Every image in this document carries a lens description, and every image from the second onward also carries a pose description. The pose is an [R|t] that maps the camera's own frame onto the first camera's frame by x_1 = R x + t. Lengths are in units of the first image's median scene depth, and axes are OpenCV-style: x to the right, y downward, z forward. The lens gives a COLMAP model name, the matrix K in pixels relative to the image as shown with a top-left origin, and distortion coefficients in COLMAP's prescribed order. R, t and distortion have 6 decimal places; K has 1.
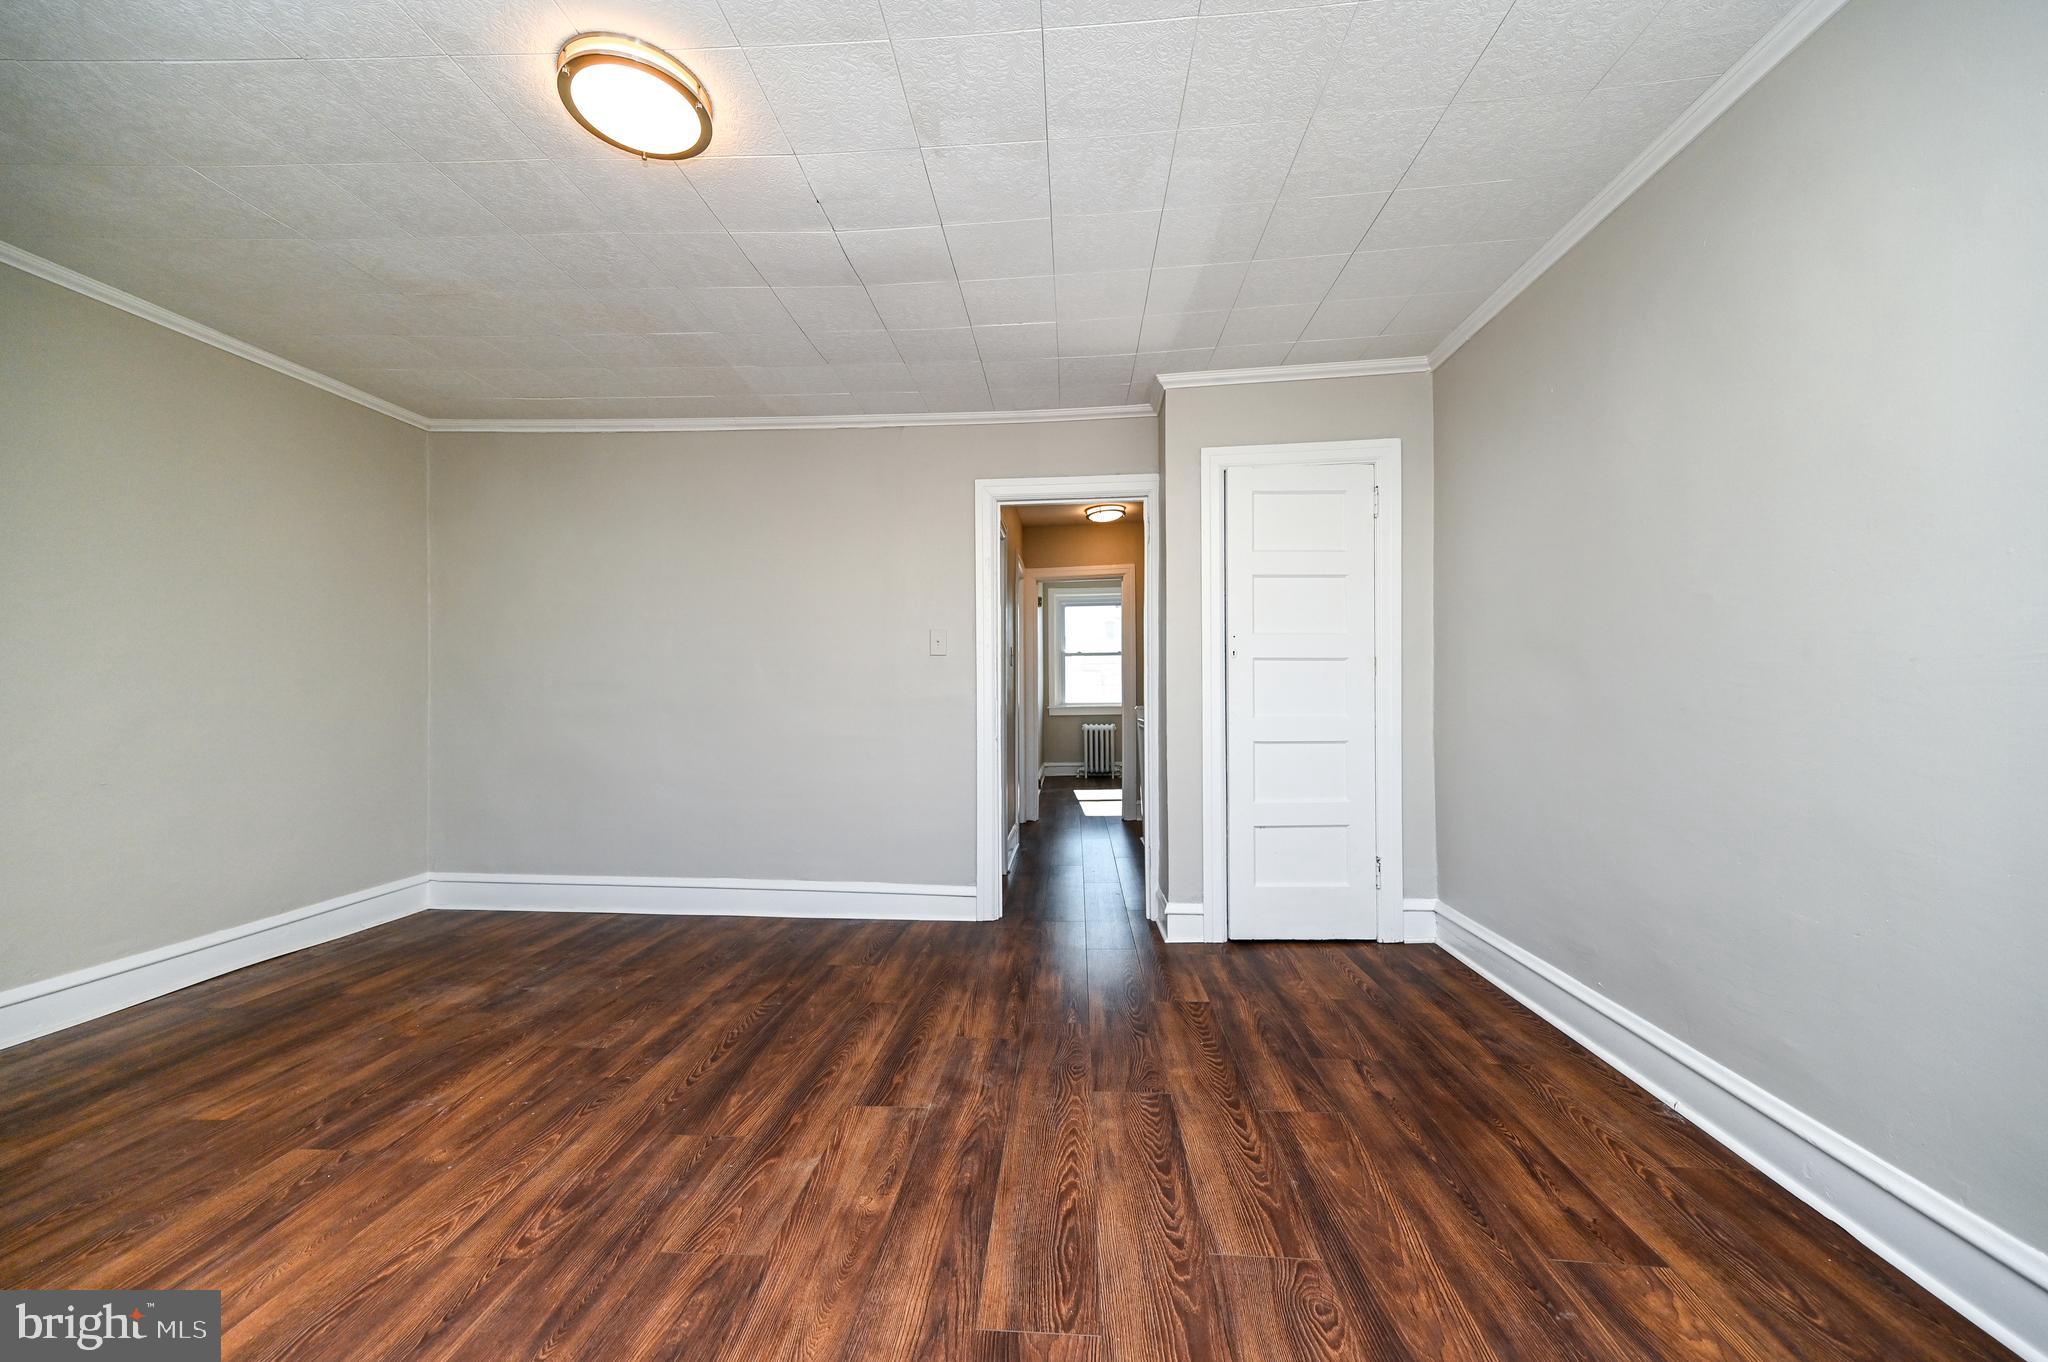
lens RADIAL K [[788.2, 0, 1021.5], [0, 788.2, 685.1], [0, 0, 1]] dist [0.020969, 0.000803]
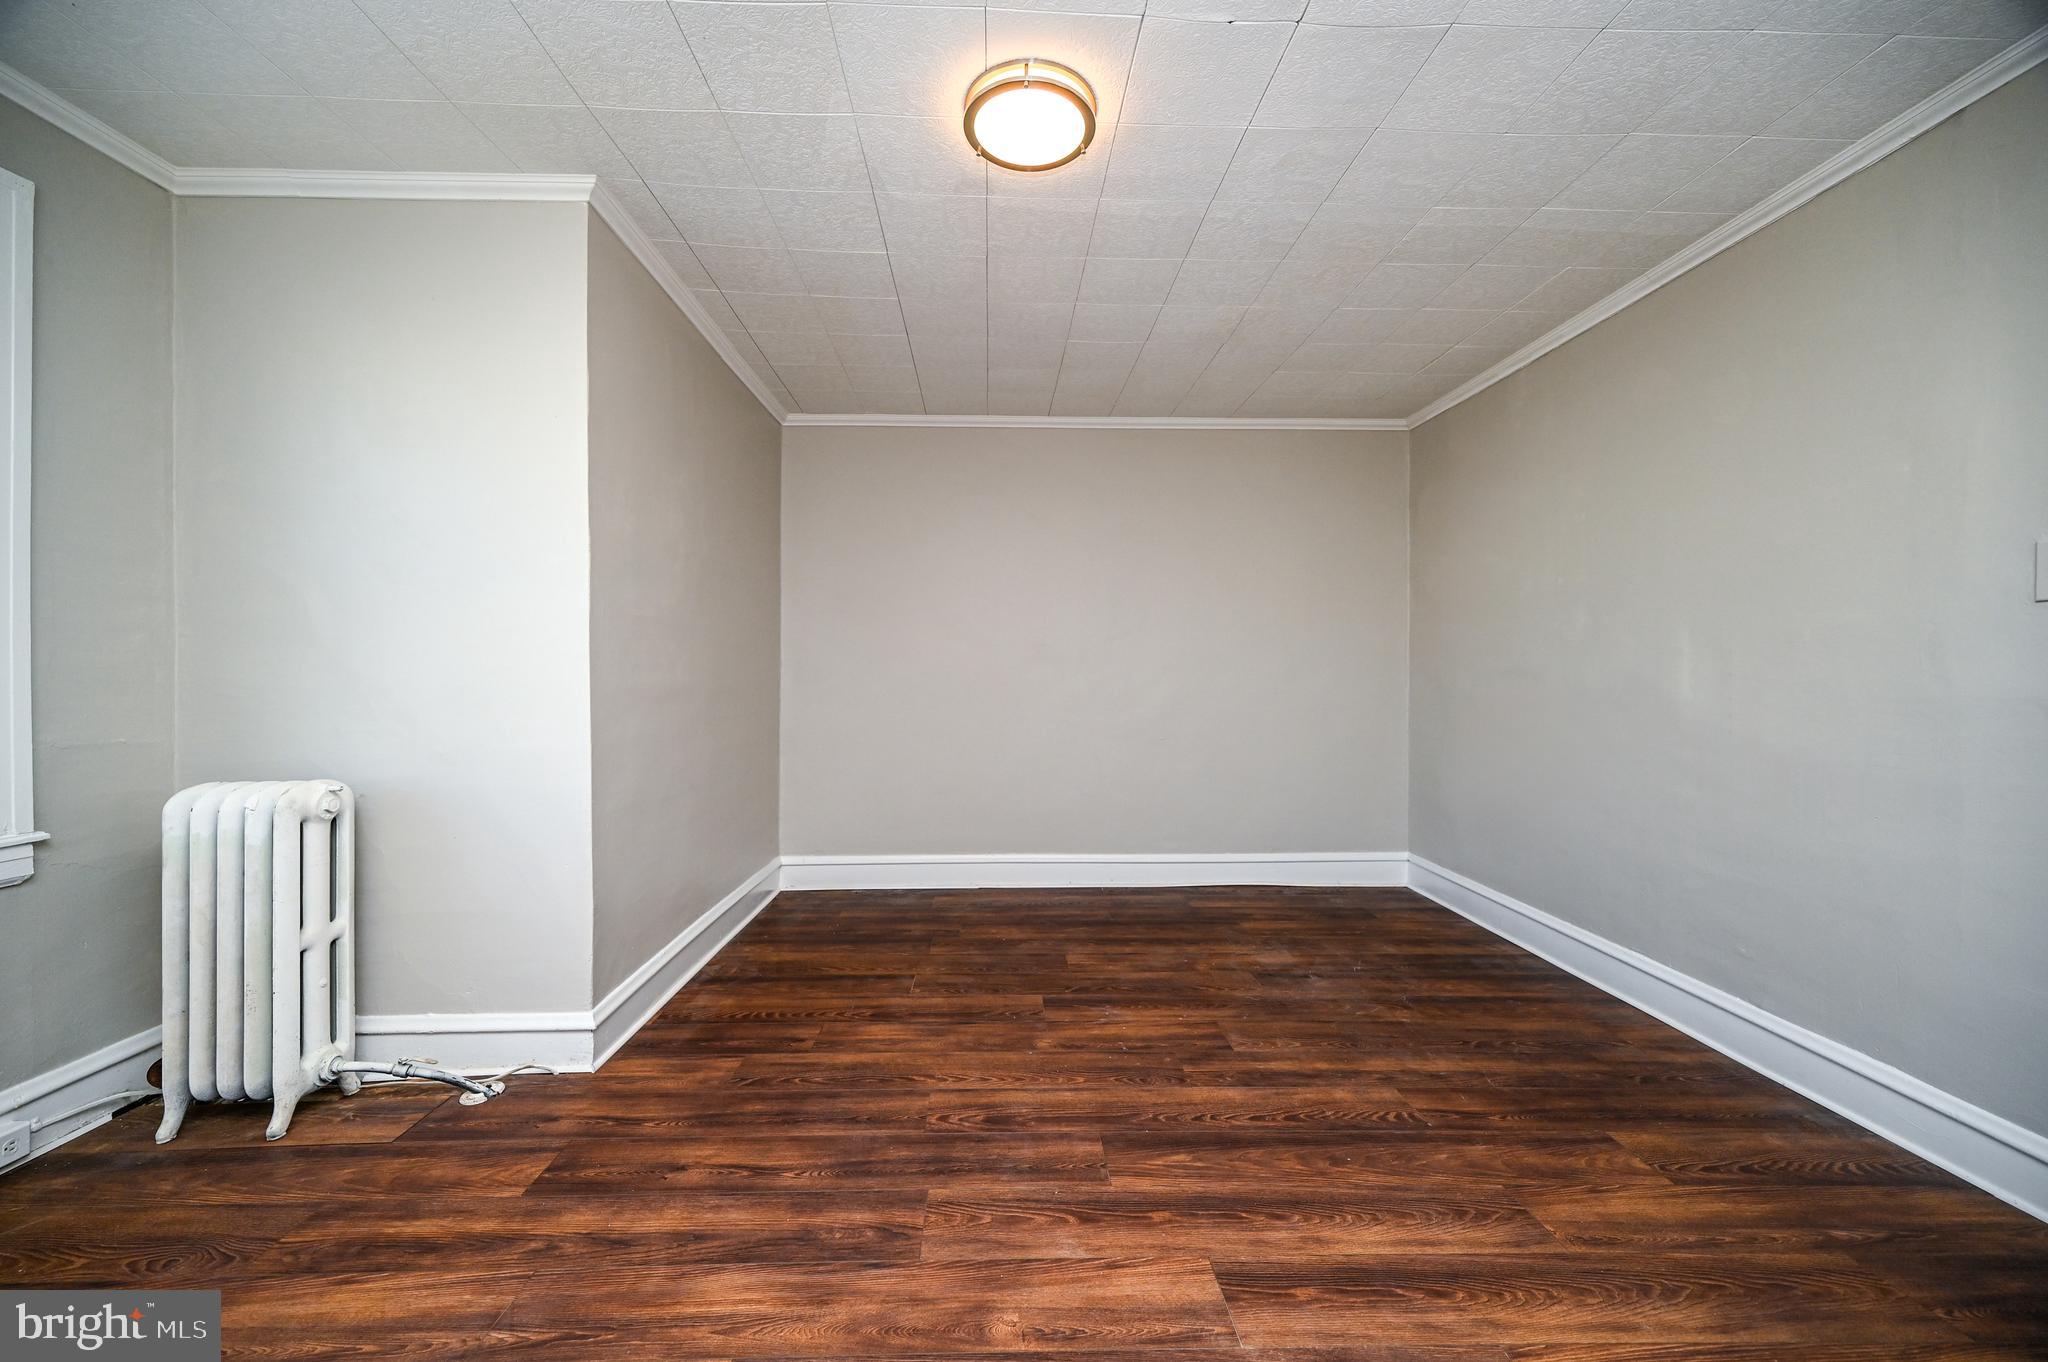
lens RADIAL K [[802.9, 0, 1019.2], [0, 802.9, 682.3], [0, 0, 1]] dist [-0.000090, -0.000125]
pose [[0.102080, 0.008916, -0.994736, 0.556303], [0.006940, 0.999929, 0.009675, -0.003809], [0.994752, -0.007891, 0.102011, 0.856393]]
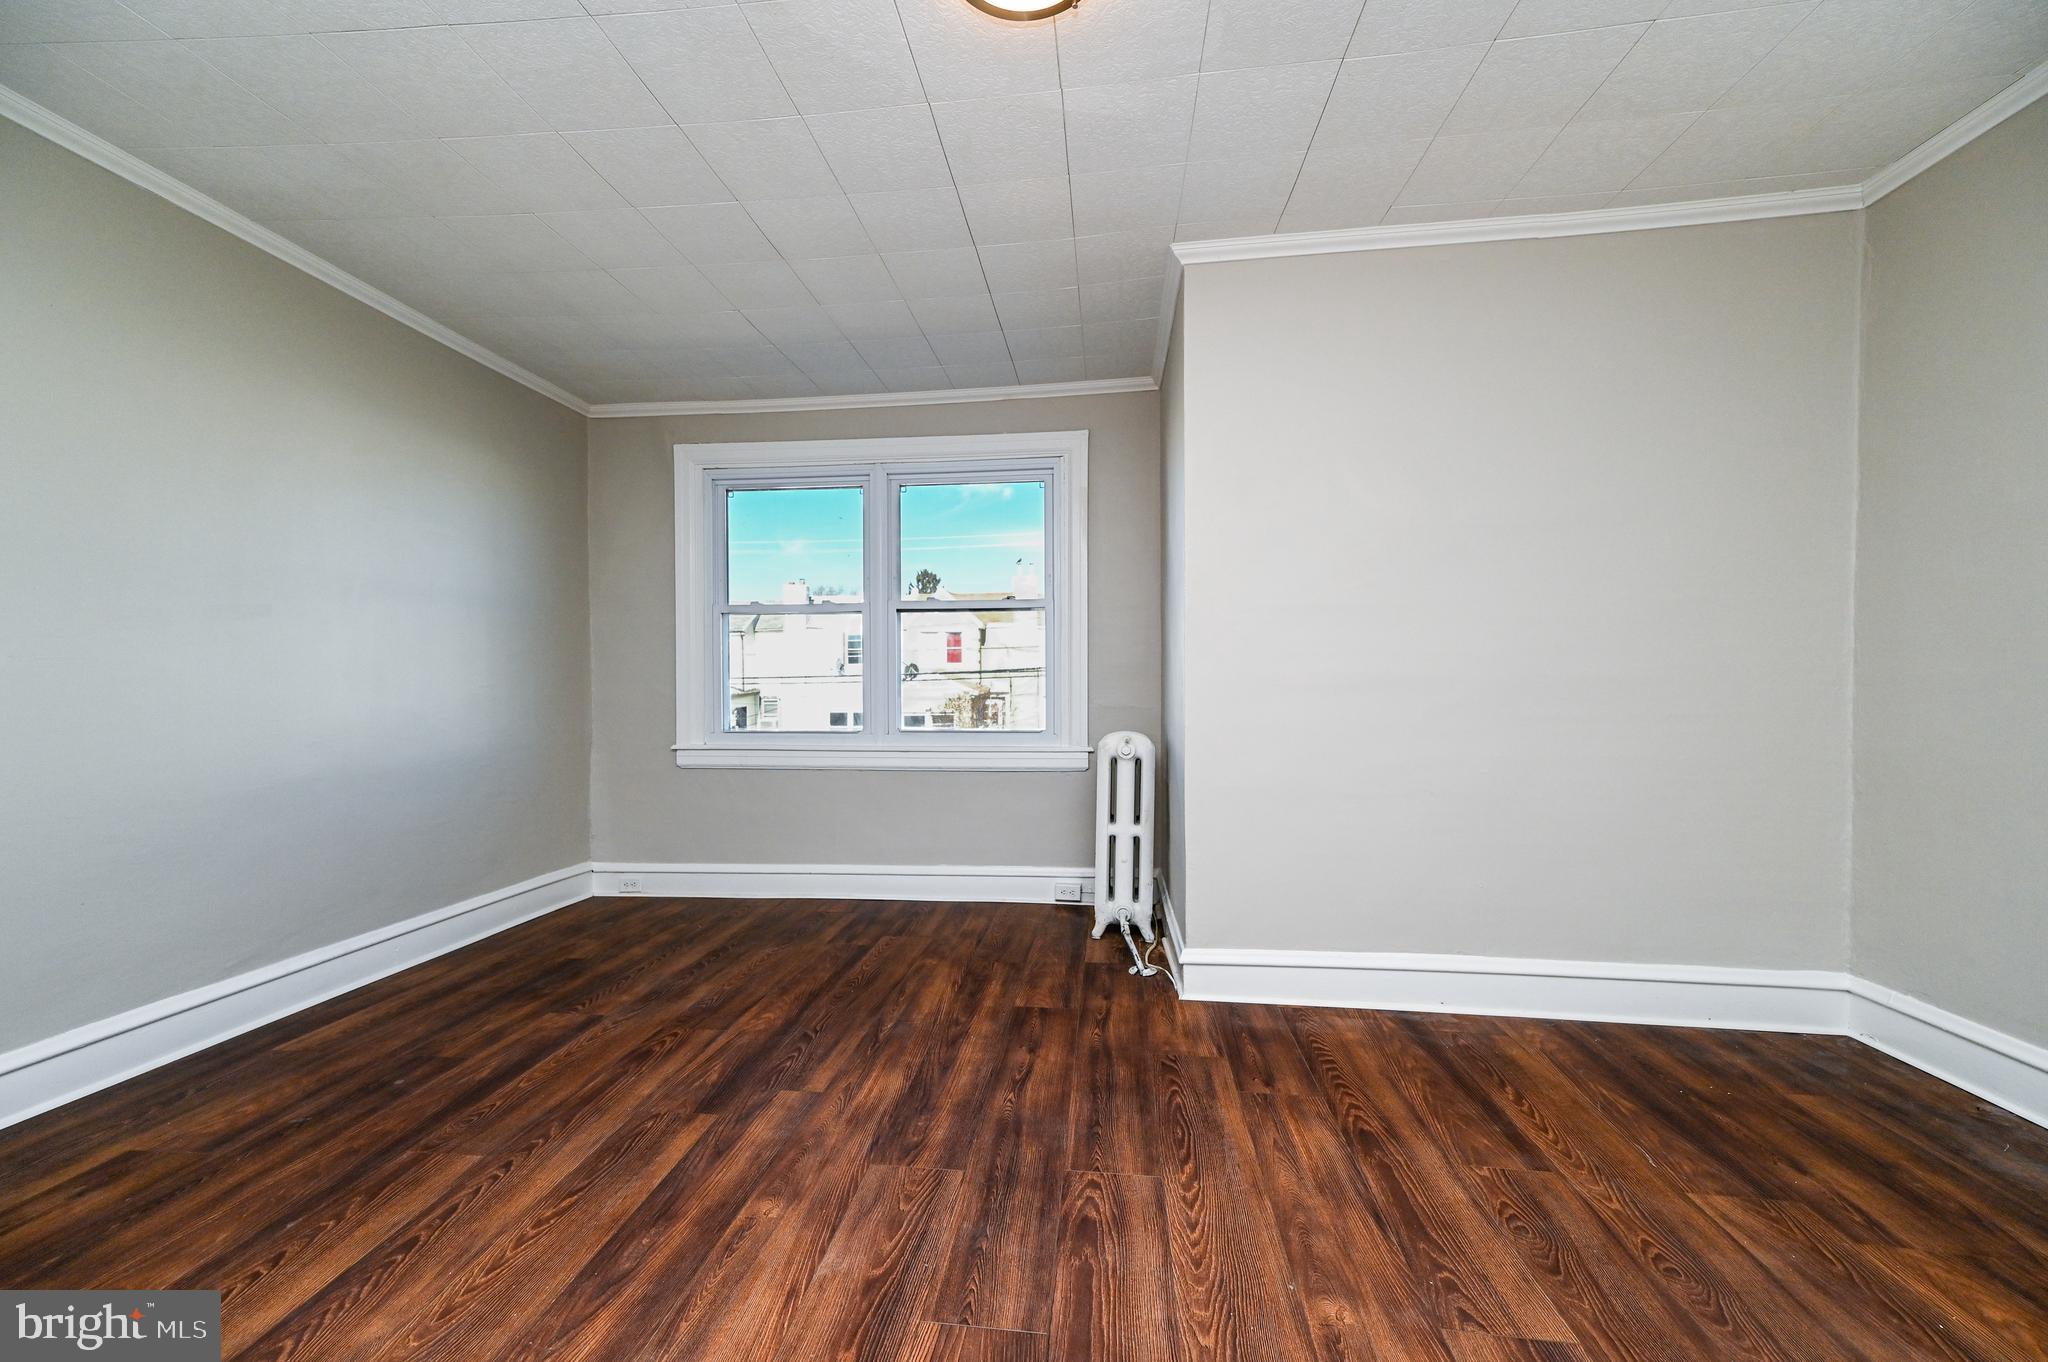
lens RADIAL K [[788.2, 0, 1021.5], [0, 788.2, 685.1], [0, 0, 1]] dist [0.020969, 0.000803]
pose [[-0.998925, 0.009687, 0.045323, -0.496347], [0.009635, 0.999953, -0.001378, 0.026125], [-0.045334, -0.000939, -0.998971, 1.773708]]
